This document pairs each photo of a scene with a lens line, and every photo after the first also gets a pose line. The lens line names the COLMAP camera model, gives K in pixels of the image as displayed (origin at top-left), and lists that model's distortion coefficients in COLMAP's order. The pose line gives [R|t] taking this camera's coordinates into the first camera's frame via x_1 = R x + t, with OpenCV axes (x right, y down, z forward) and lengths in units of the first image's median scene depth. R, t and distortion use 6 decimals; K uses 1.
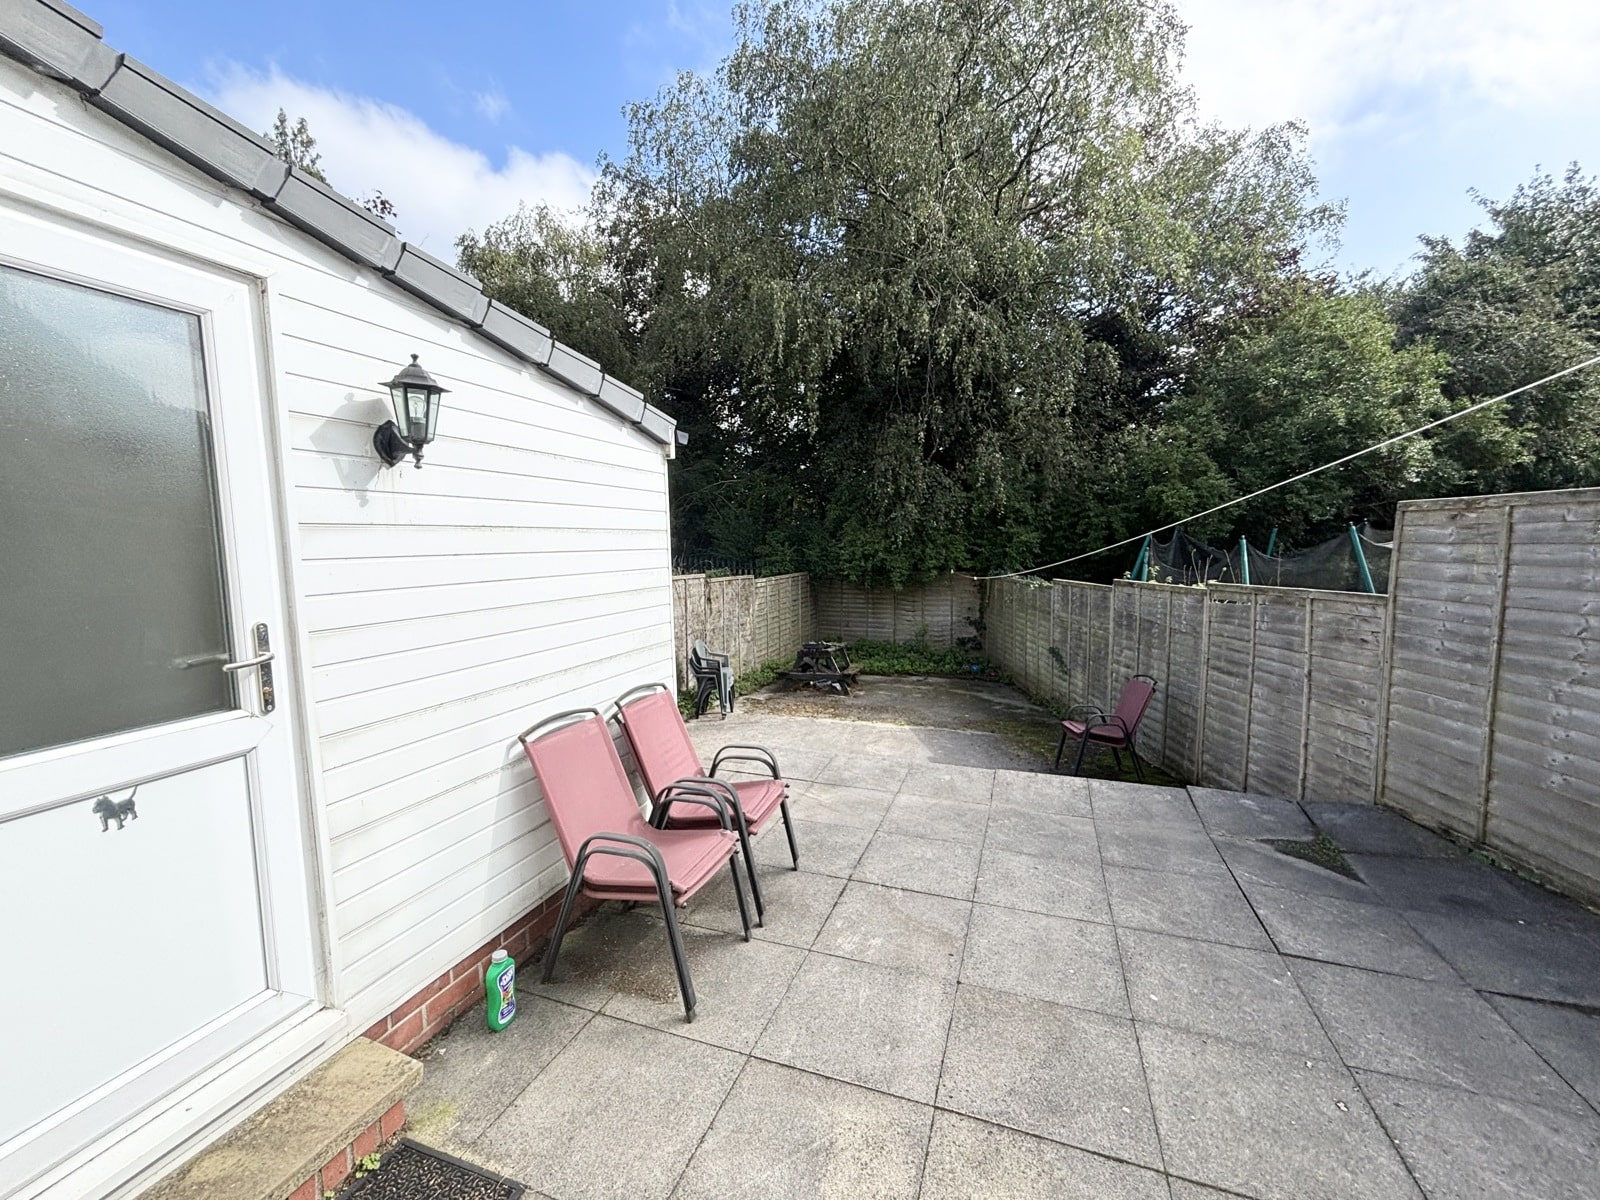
lens RADIAL K [[646.5, 0, 805.0], [0, 646.5, 598.5], [0, 0, 1]] dist [0.001249, 0.000649]
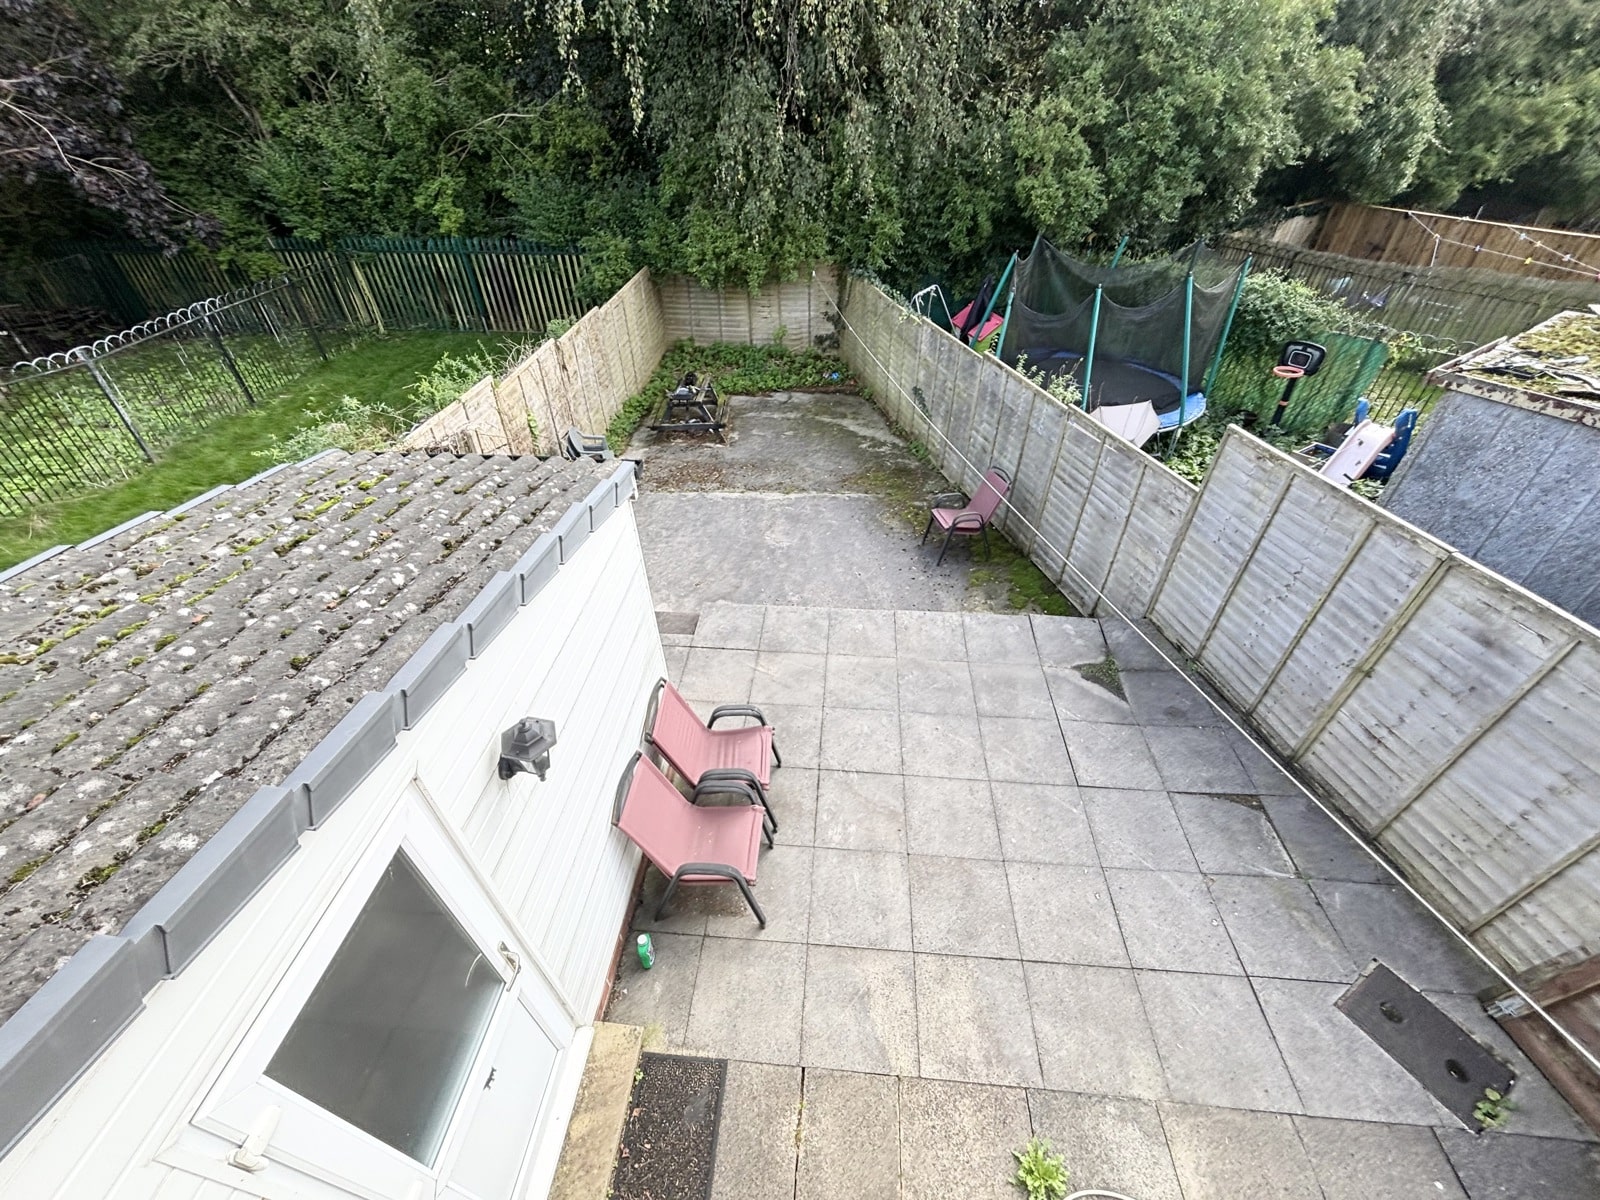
lens RADIAL K [[646.2, 0, 806.2], [0, 646.2, 596.2], [0, 0, 1]] dist [0.000036, -0.000581]
pose [[0.964251, -0.161556, 0.210046, -0.201173], [0.018344, 0.831451, 0.555295, -0.691000], [-0.264354, -0.531591, 0.804691, 0.061285]]
